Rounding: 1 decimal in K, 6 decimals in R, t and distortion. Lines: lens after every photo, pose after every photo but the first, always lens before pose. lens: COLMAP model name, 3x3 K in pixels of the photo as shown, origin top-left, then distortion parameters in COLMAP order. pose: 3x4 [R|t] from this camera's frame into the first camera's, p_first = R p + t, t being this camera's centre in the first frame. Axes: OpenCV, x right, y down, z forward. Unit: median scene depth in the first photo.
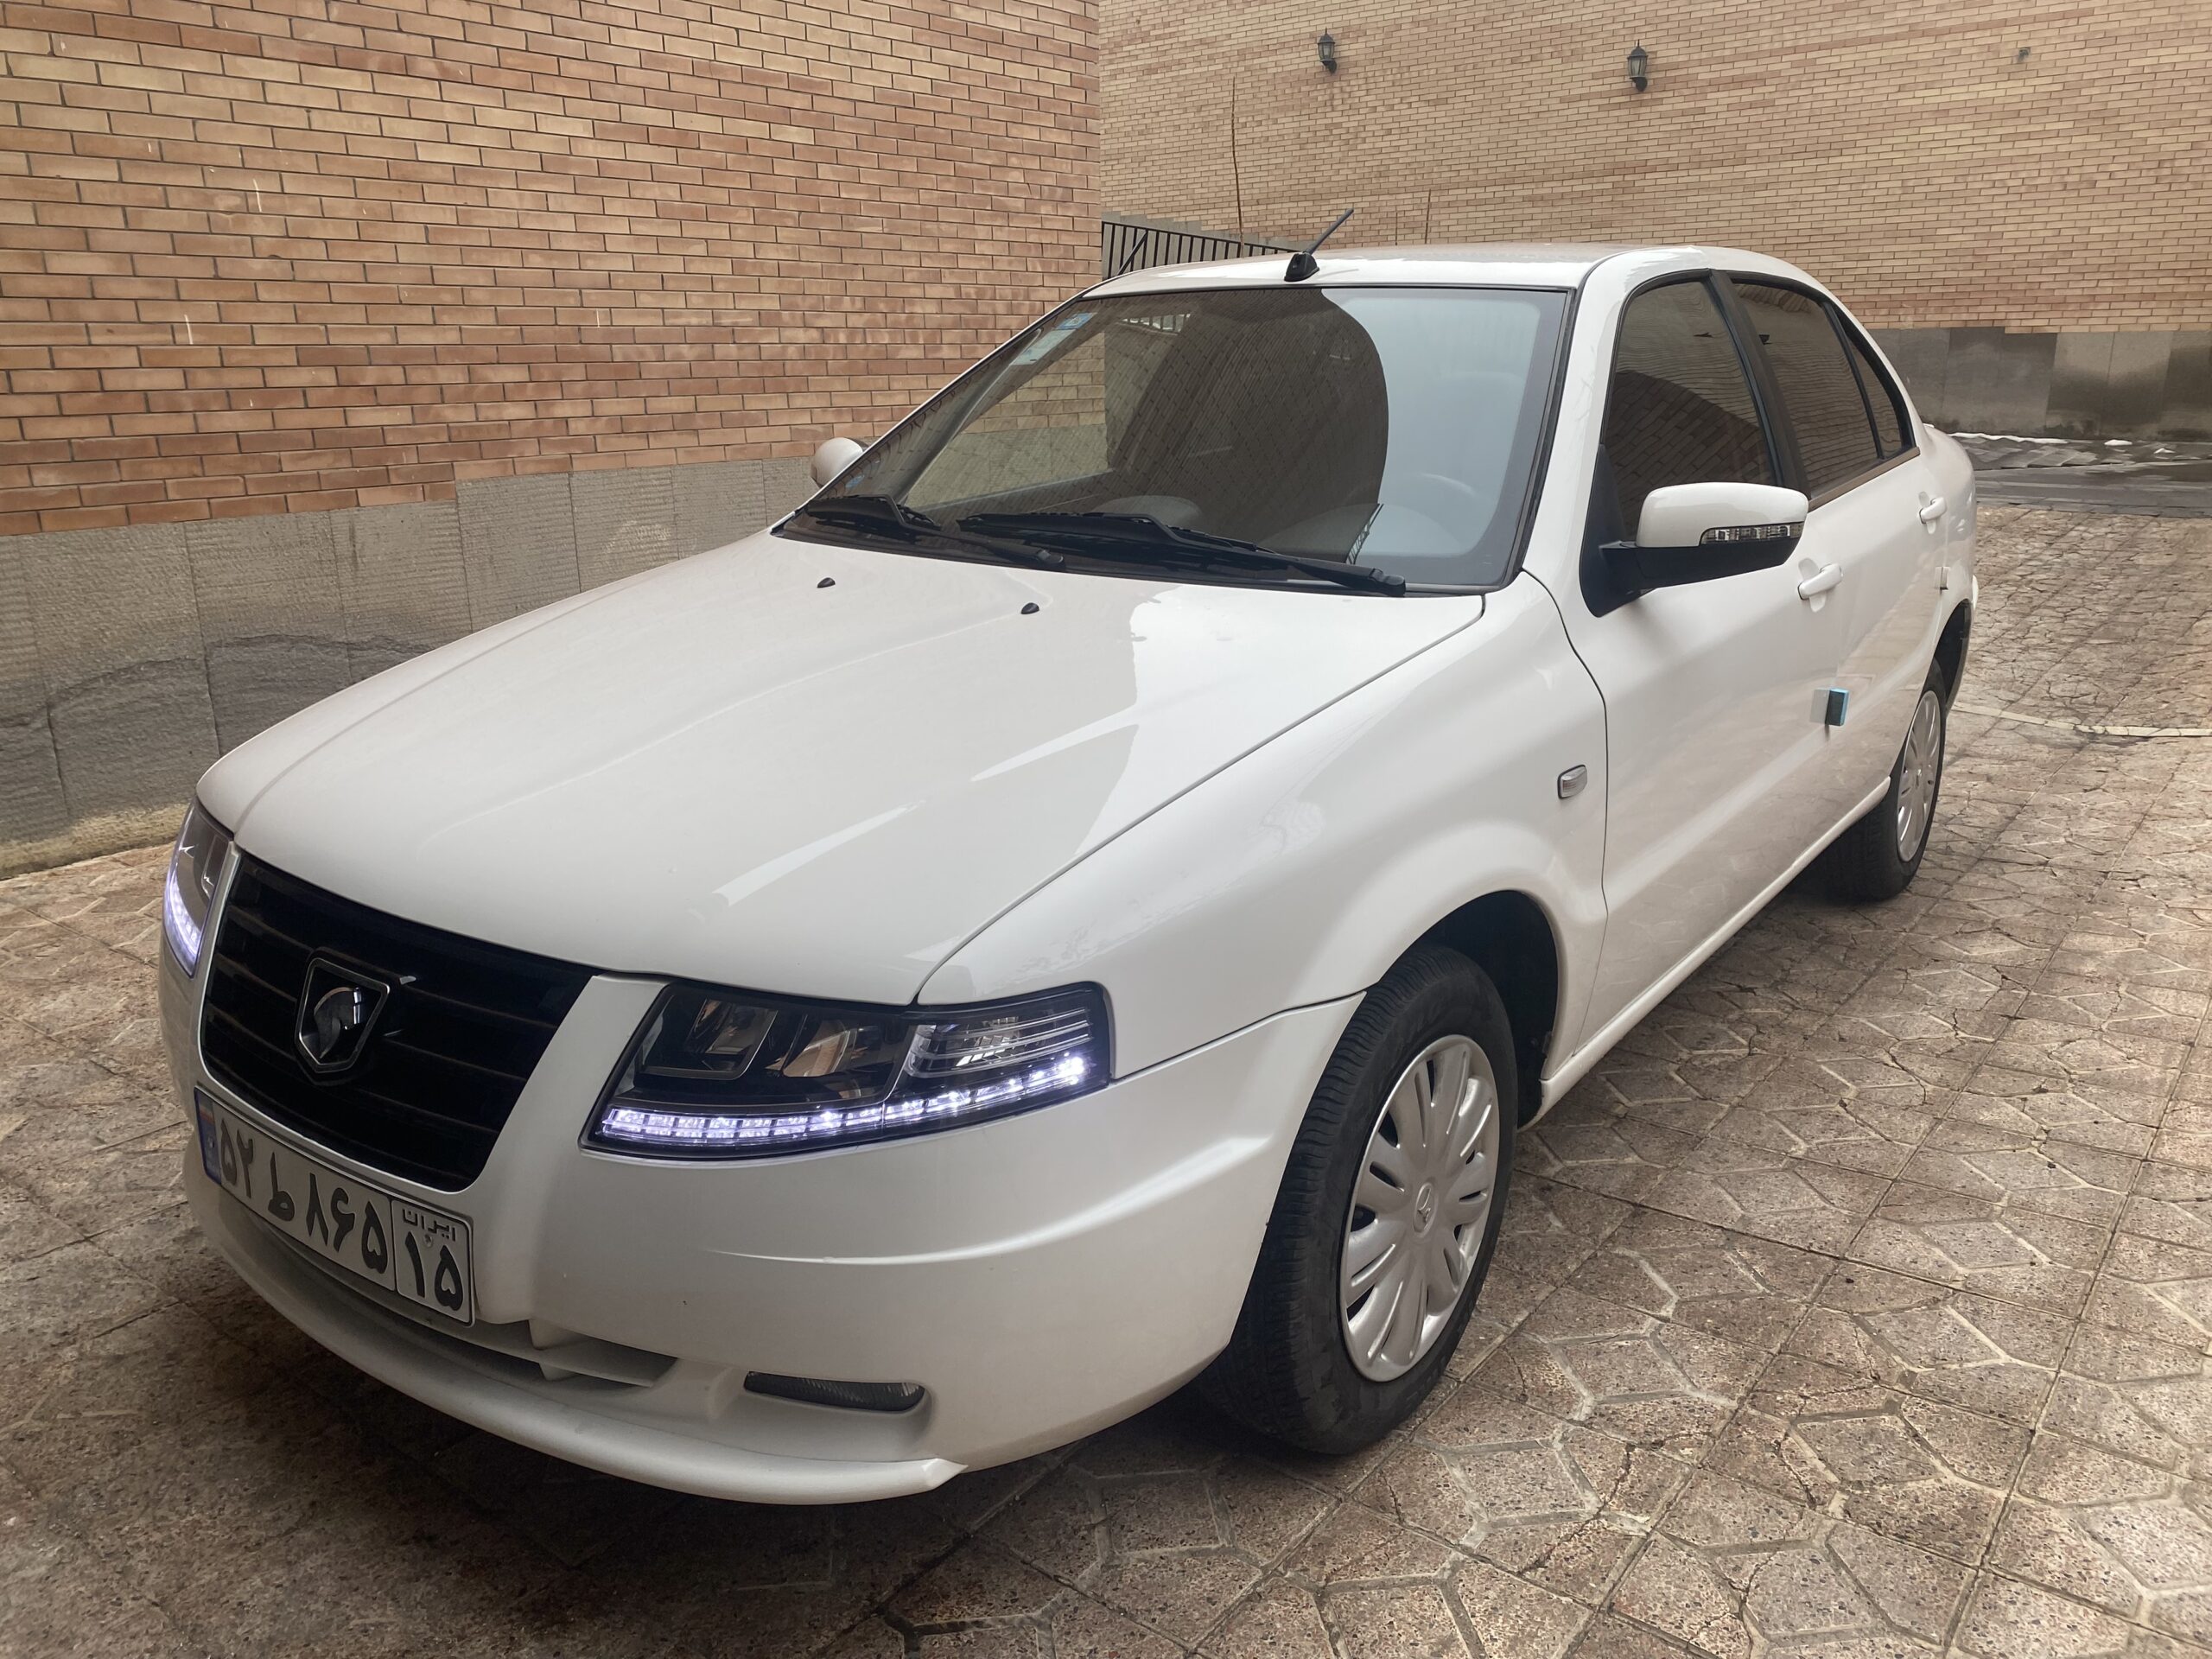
lens RADIAL K [[1695.5, 0, 1124.6], [0, 1695.5, 831.8], [0, 0, 1]] dist [0.018148, -0.012823]
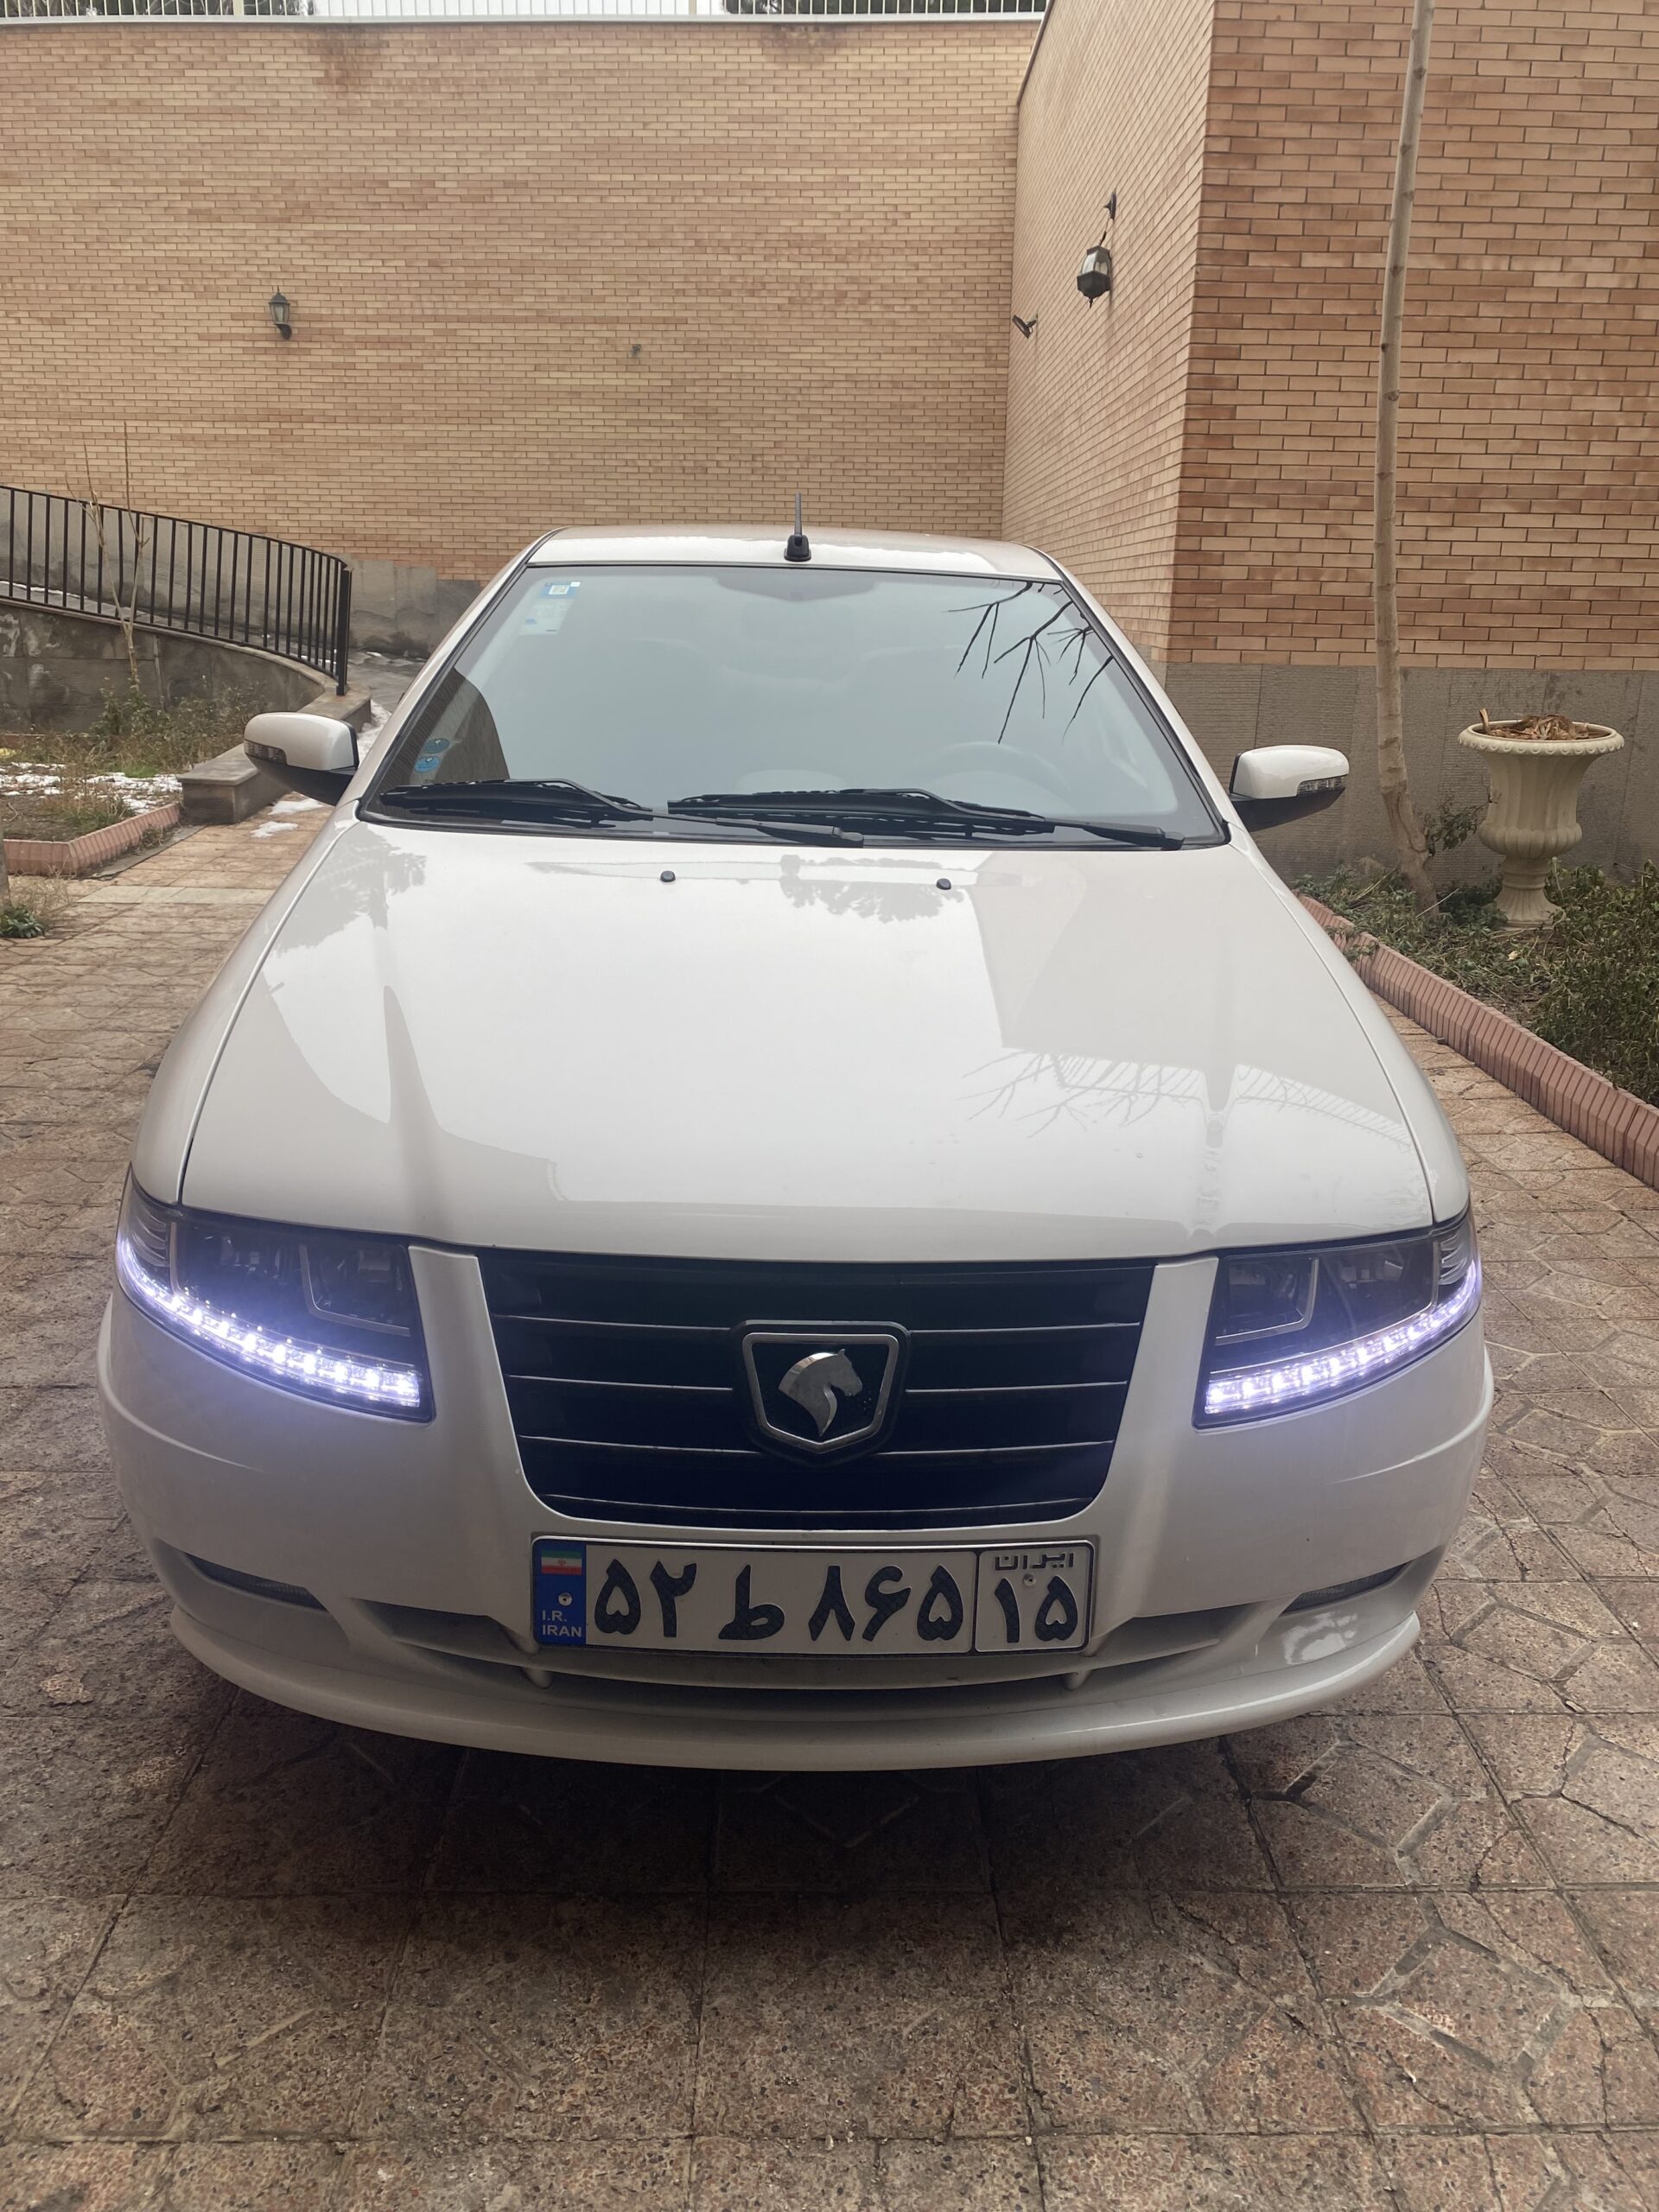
lens RADIAL K [[1695.5, 0, 837.9], [0, 1695.5, 1094.5], [0, 0, 1]] dist [0.018148, -0.012823]
pose [[0.778634, -0.151906, 0.608813, -0.133680], [0.145568, 0.987514, 0.060224, -0.013287], [-0.610360, 0.041731, 0.791024, 0.038324]]
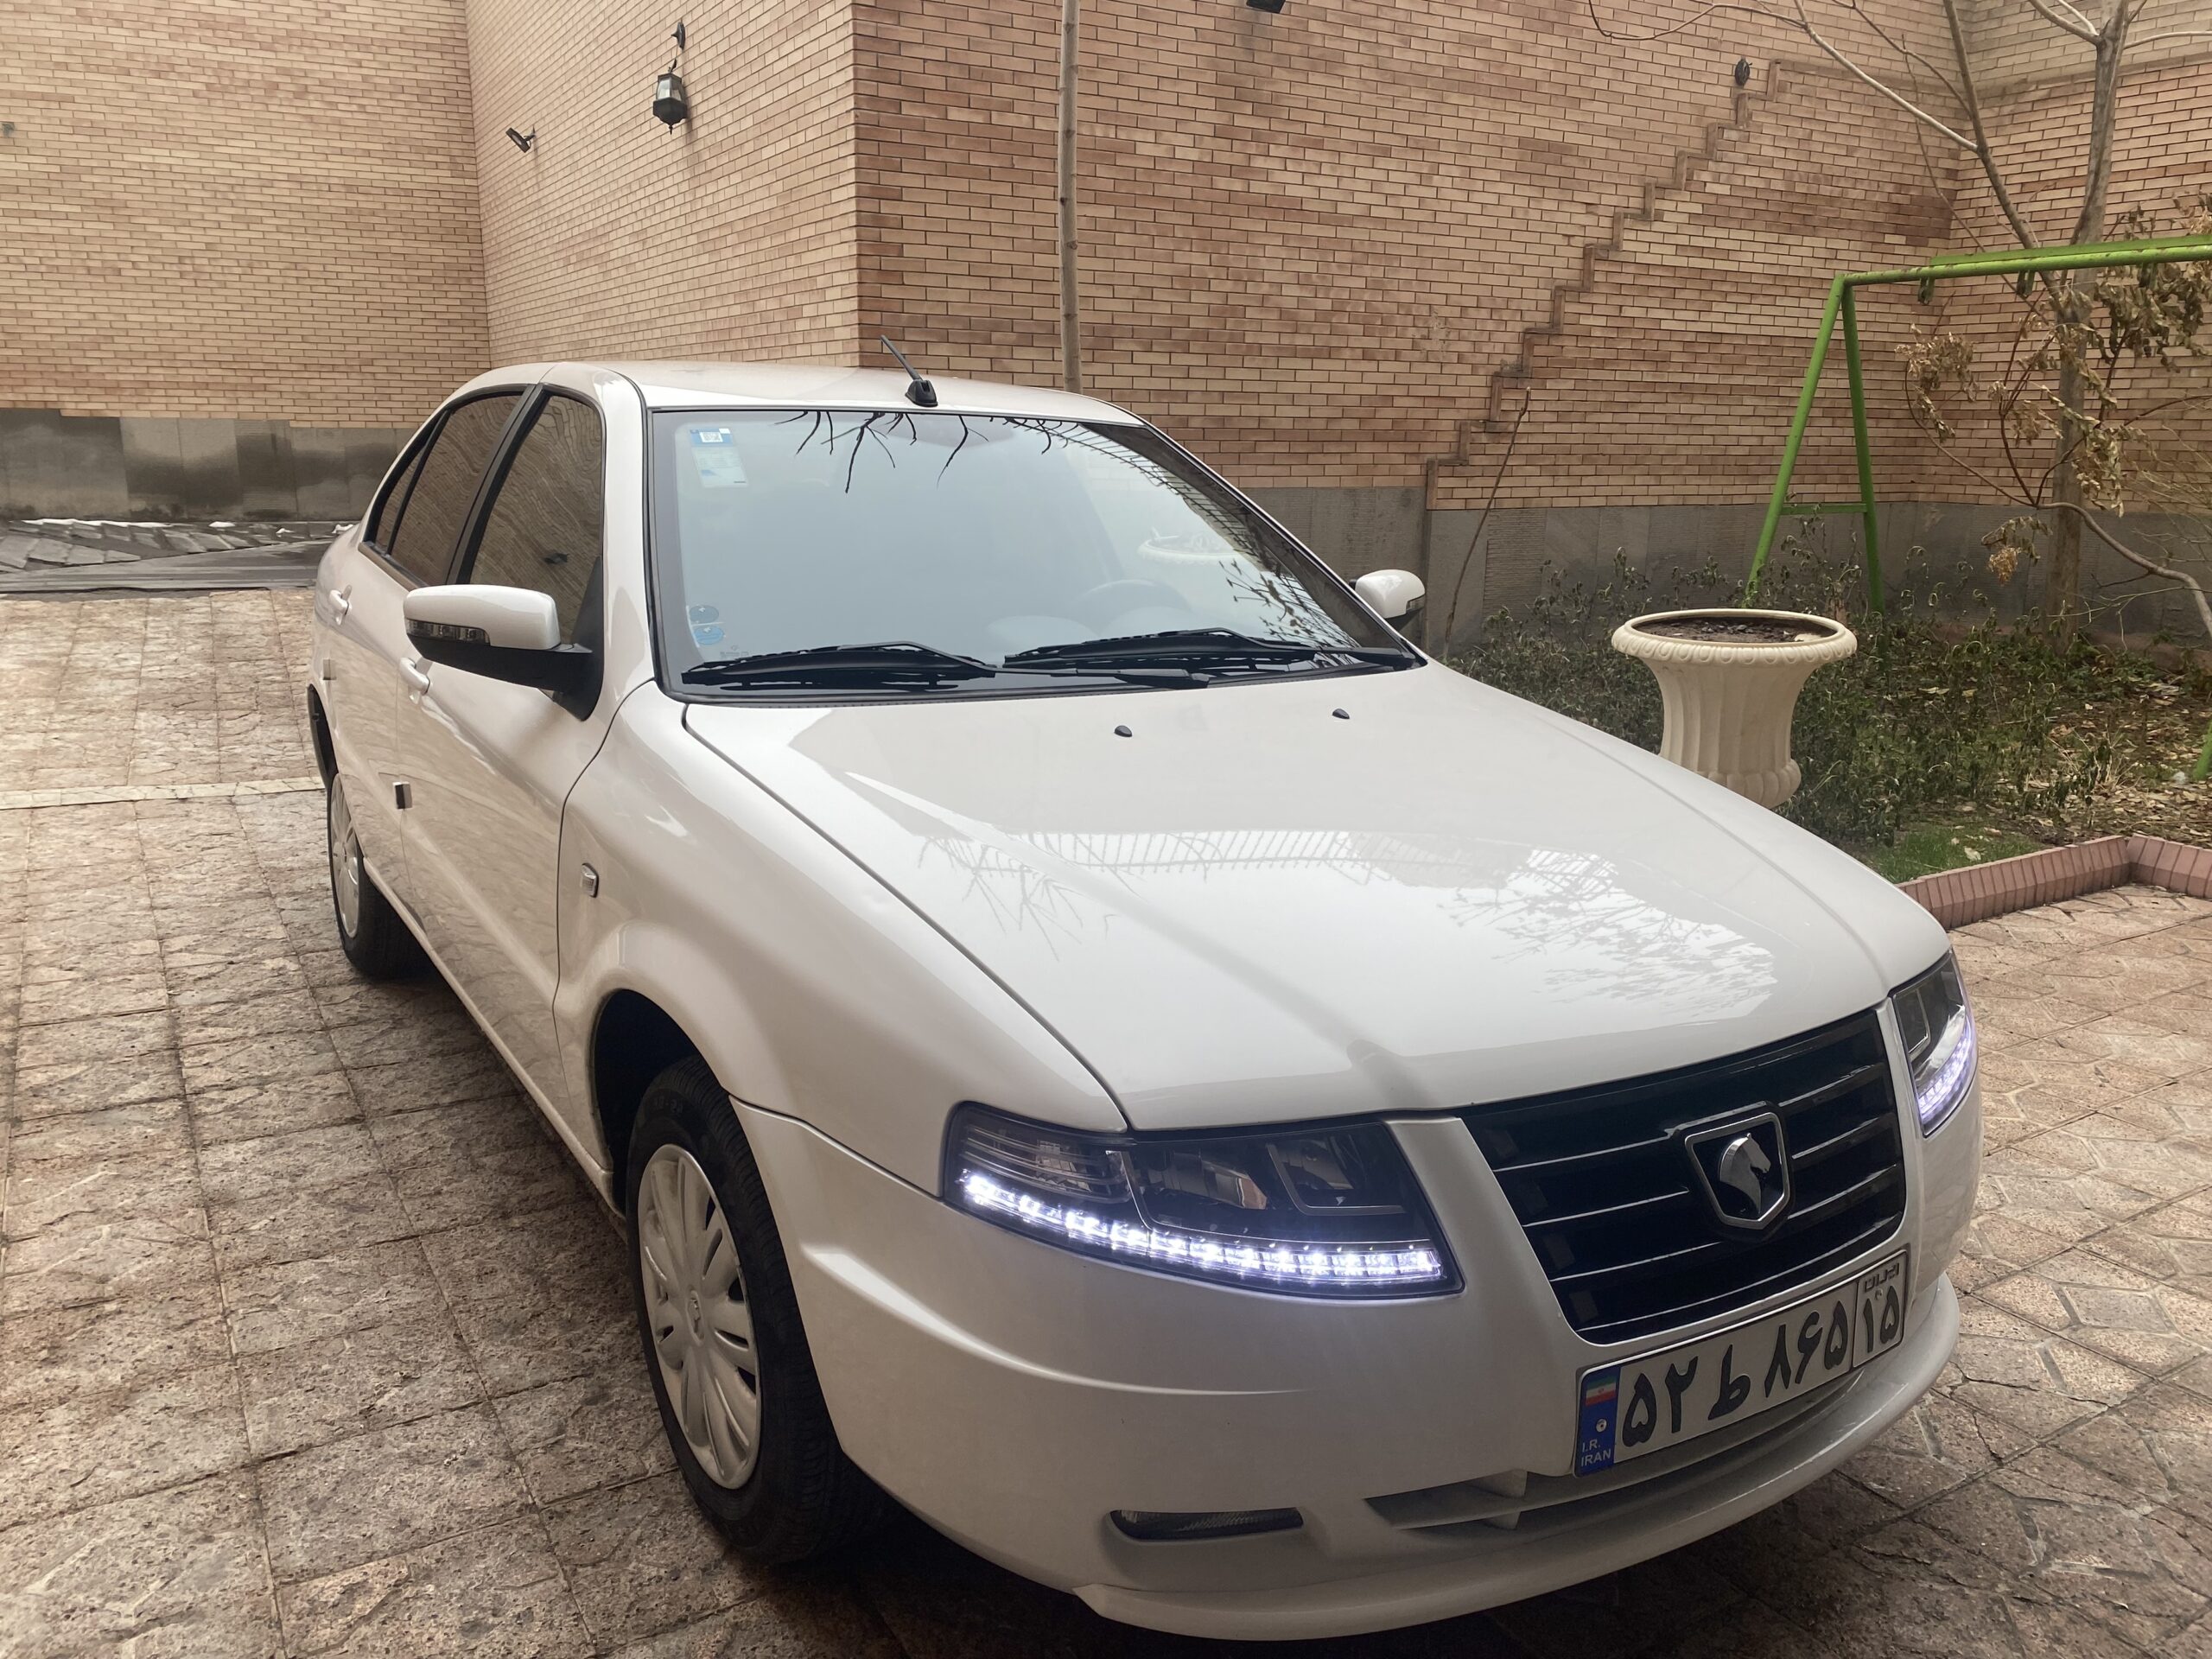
lens RADIAL K [[1695.5, 0, 1124.6], [0, 1695.5, 831.8], [0, 0, 1]] dist [0.018148, -0.012823]
pose [[0.355462, -0.200579, 0.912915, -0.200974], [0.237240, 0.964080, 0.119446, -0.039708], [-0.904082, 0.174121, 0.390279, 0.125334]]
